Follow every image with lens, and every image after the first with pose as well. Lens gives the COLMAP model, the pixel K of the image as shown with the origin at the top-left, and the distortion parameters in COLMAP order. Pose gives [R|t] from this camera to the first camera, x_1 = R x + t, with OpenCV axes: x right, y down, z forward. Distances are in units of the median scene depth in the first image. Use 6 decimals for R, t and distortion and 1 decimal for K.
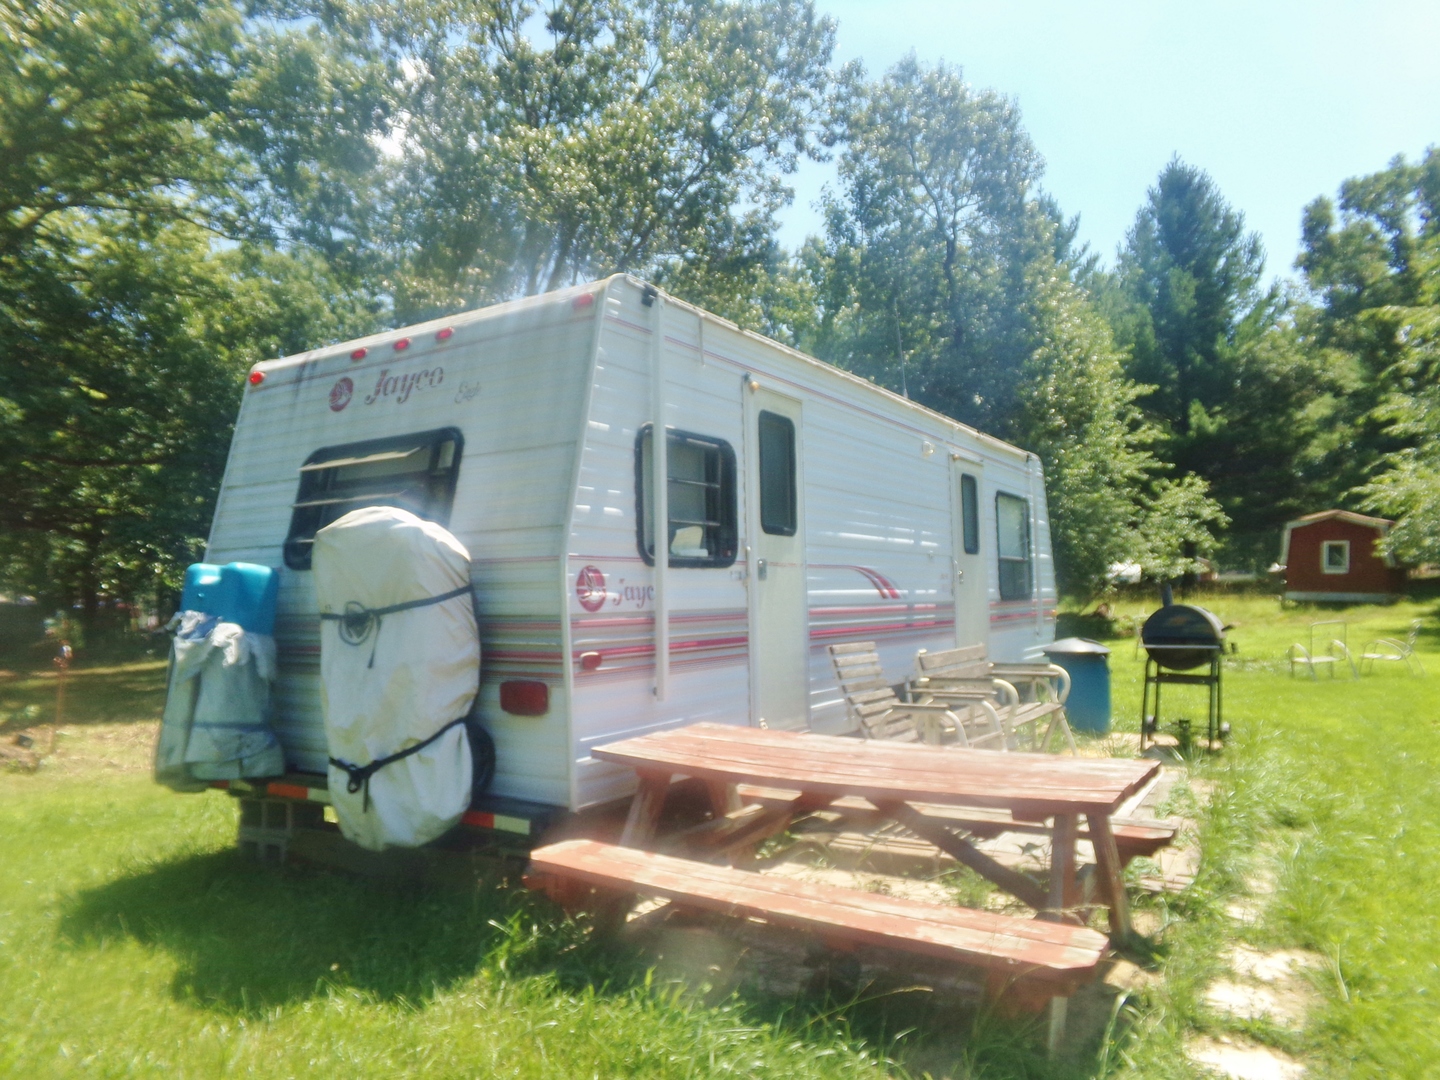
lens RADIAL K [[948.6, 0, 721.6], [0, 948.6, 544.3], [0, 0, 1]] dist [-0.003827, 0.003782]
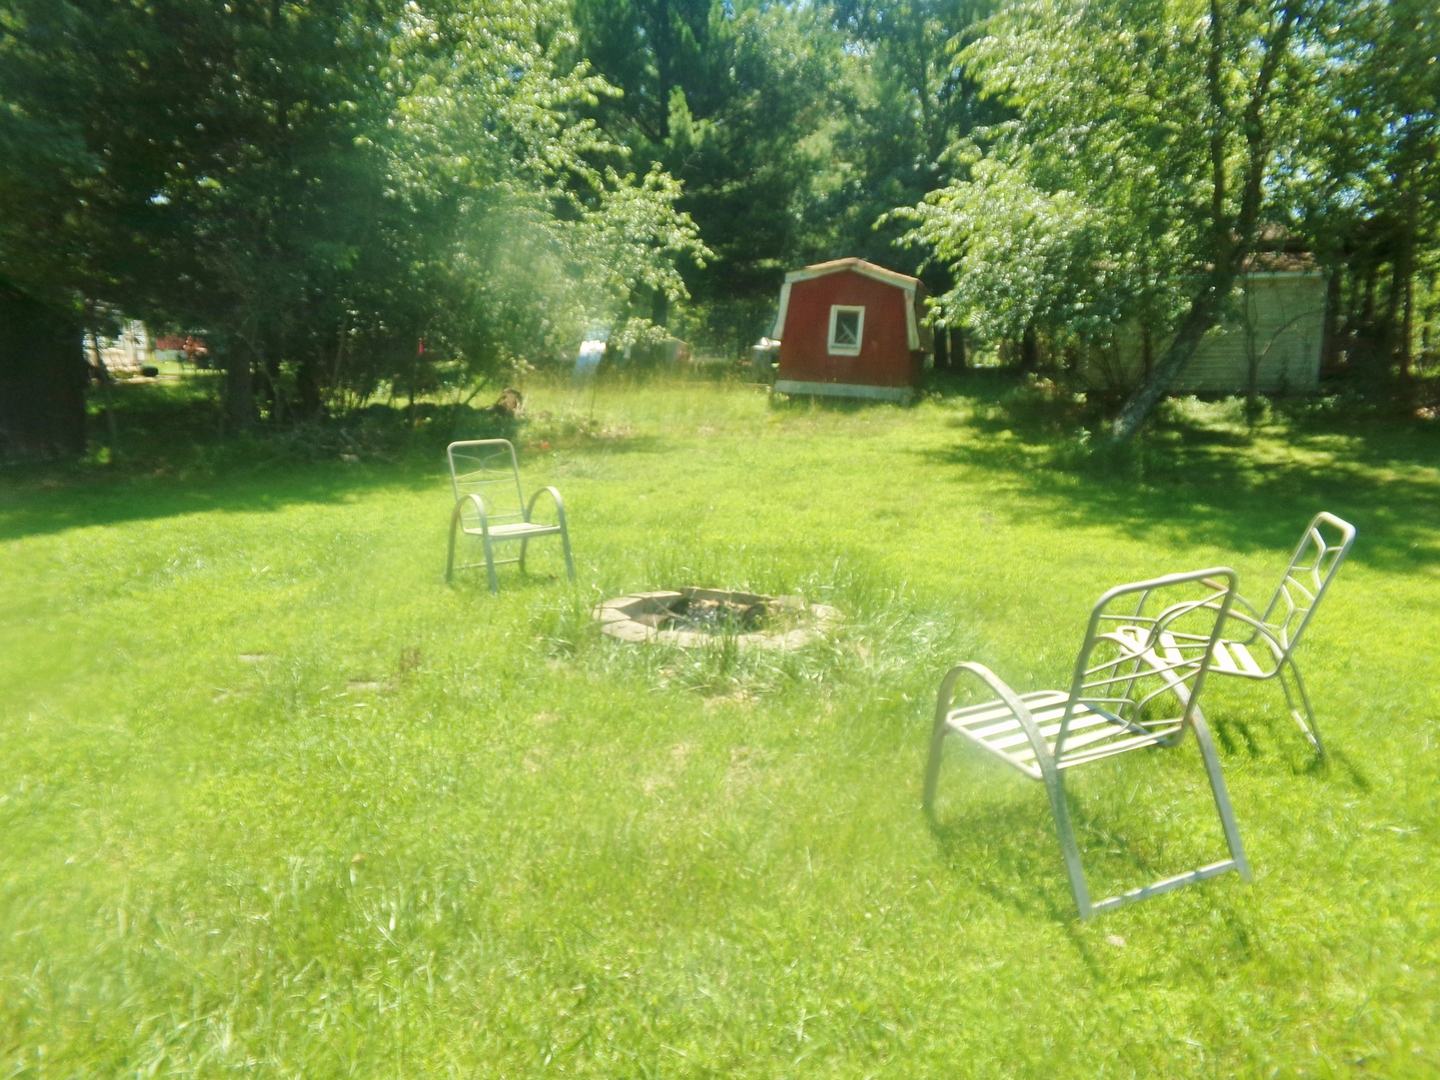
lens RADIAL K [[948.6, 0, 720.8], [0, 948.6, 541.5], [0, 0, 1]] dist [-0.003827, 0.003782]
pose [[0.873655, -0.050353, 0.483933, 0.237357], [-0.063575, 0.974289, 0.216147, 0.019343], [-0.482374, -0.219604, 0.847991, 0.438636]]
